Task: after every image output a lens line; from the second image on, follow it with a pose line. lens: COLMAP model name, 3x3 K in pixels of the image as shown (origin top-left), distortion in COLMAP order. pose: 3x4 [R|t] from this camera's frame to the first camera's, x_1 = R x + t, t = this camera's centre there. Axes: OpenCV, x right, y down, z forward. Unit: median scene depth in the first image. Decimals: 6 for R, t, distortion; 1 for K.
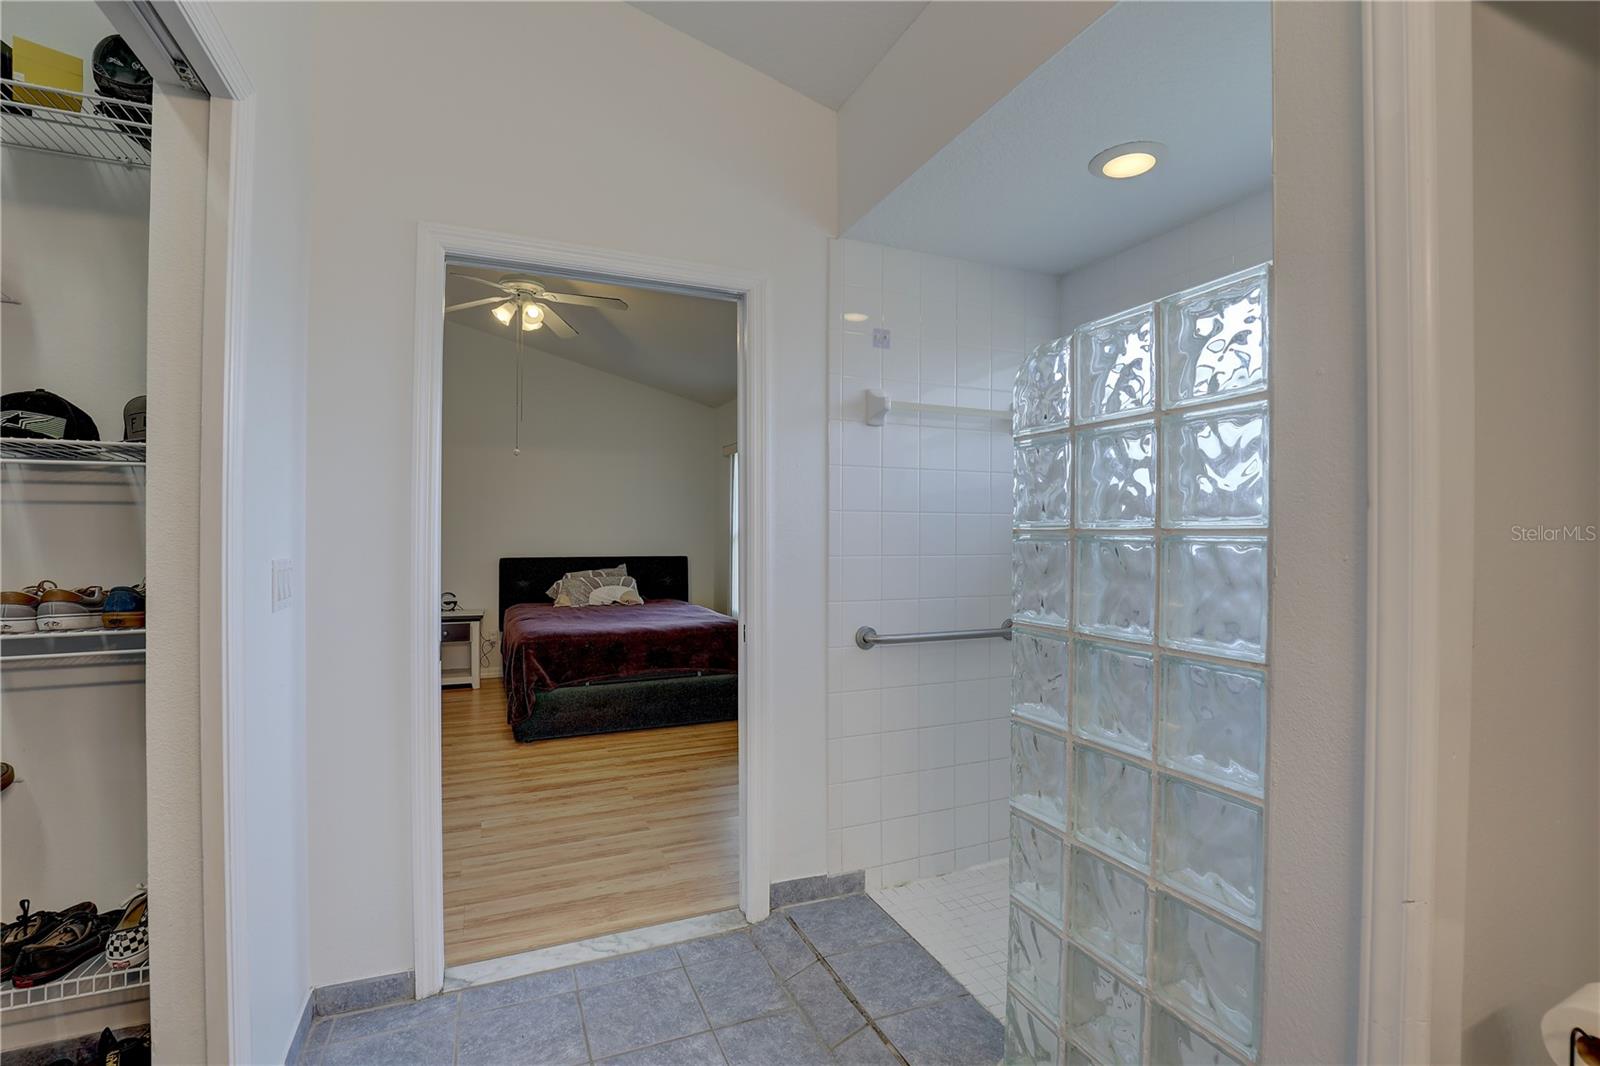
lens RADIAL K [[735.6, 0, 787.8], [0, 735.6, 521.8], [0, 0, 1]] dist [-0.025500, 0.003912]
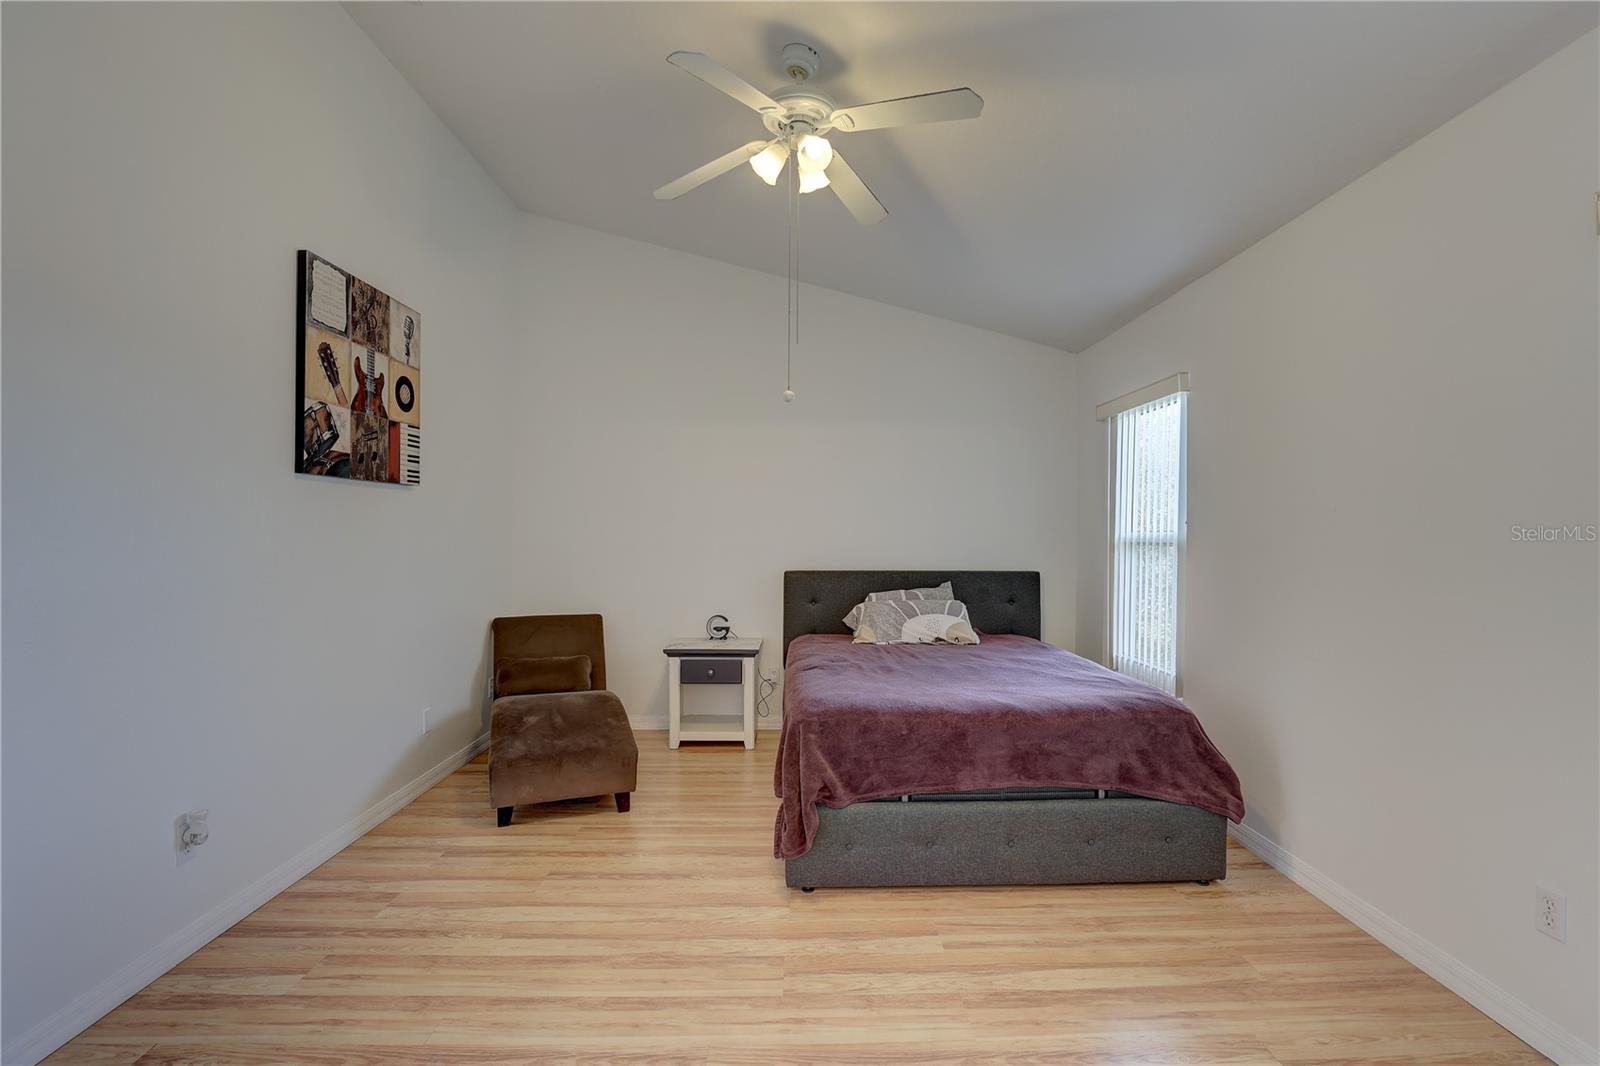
lens RADIAL K [[735.6, 0, 812.7], [0, 735.6, 532.0], [0, 0, 1]] dist [-0.025500, 0.003912]
pose [[0.932769, 0.004110, -0.360452, -0.129734], [-0.001293, 0.999967, 0.008057, 0.005934], [0.360473, -0.007050, 0.932743, 0.423498]]
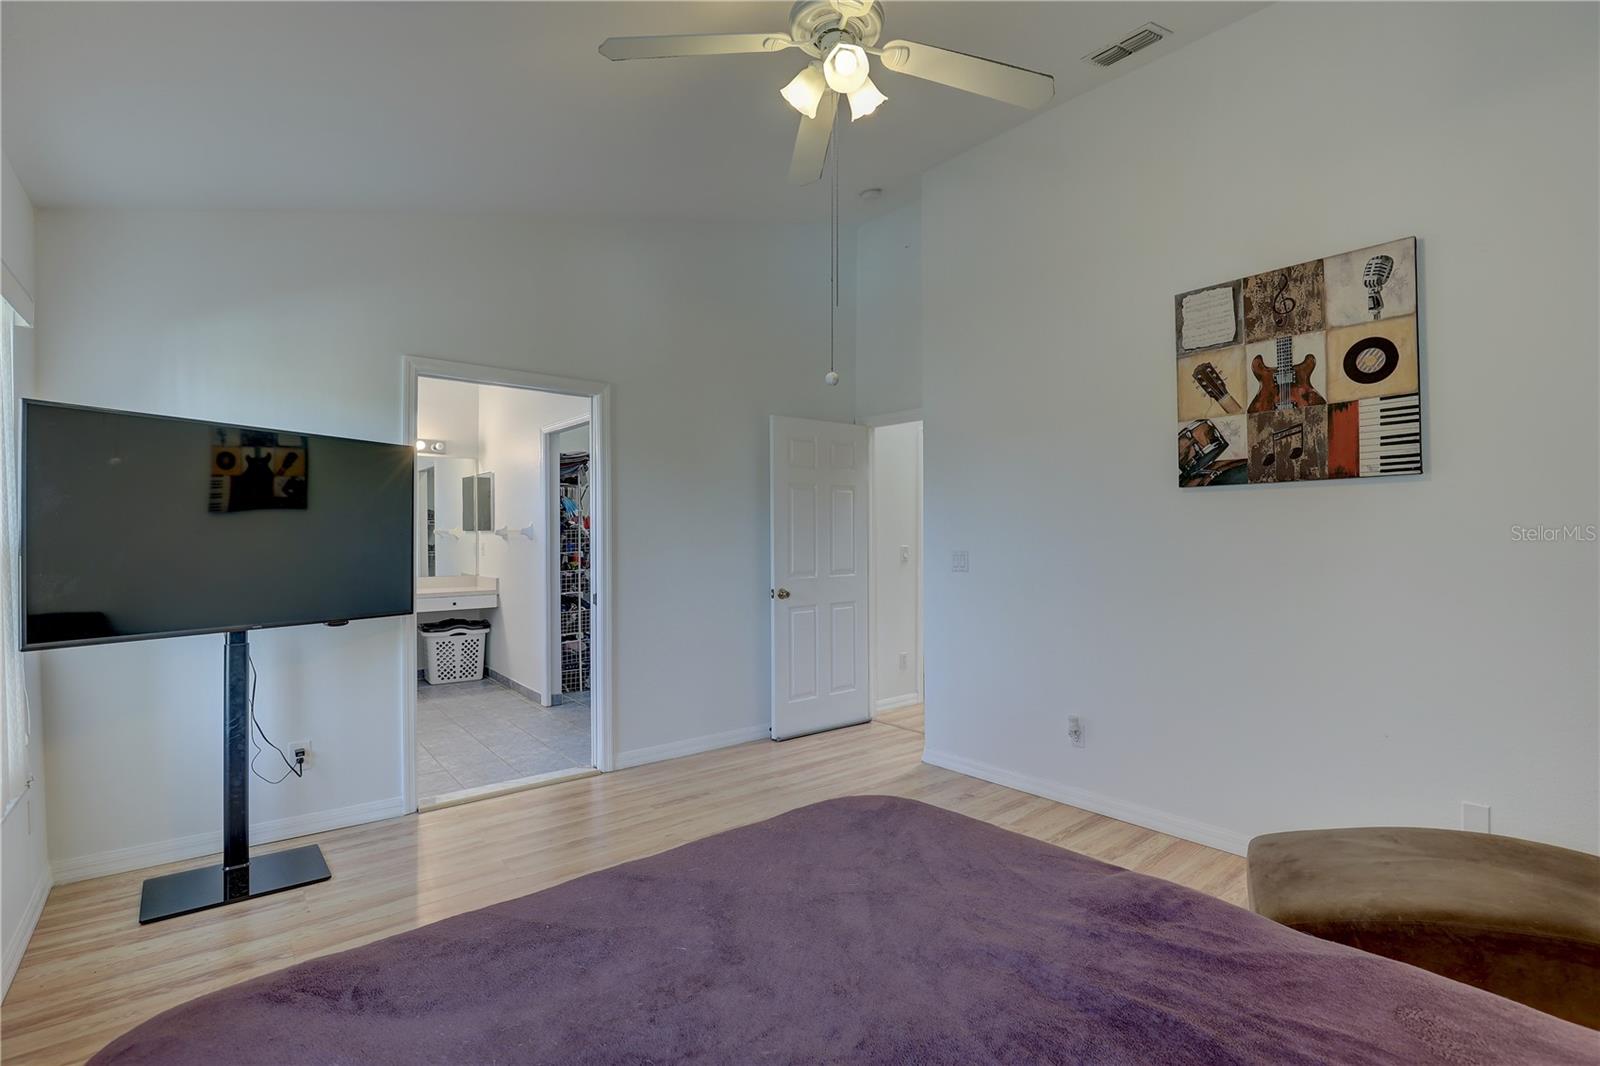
lens RADIAL K [[735.6, 0, 785.4], [0, 735.6, 529.5], [0, 0, 1]] dist [-0.025500, 0.003912]
pose [[-0.959944, 0.001391, -0.280187, -0.178351], [0.006674, 0.999817, -0.017903, 0.012448], [0.280111, -0.019056, -0.959778, 1.330370]]
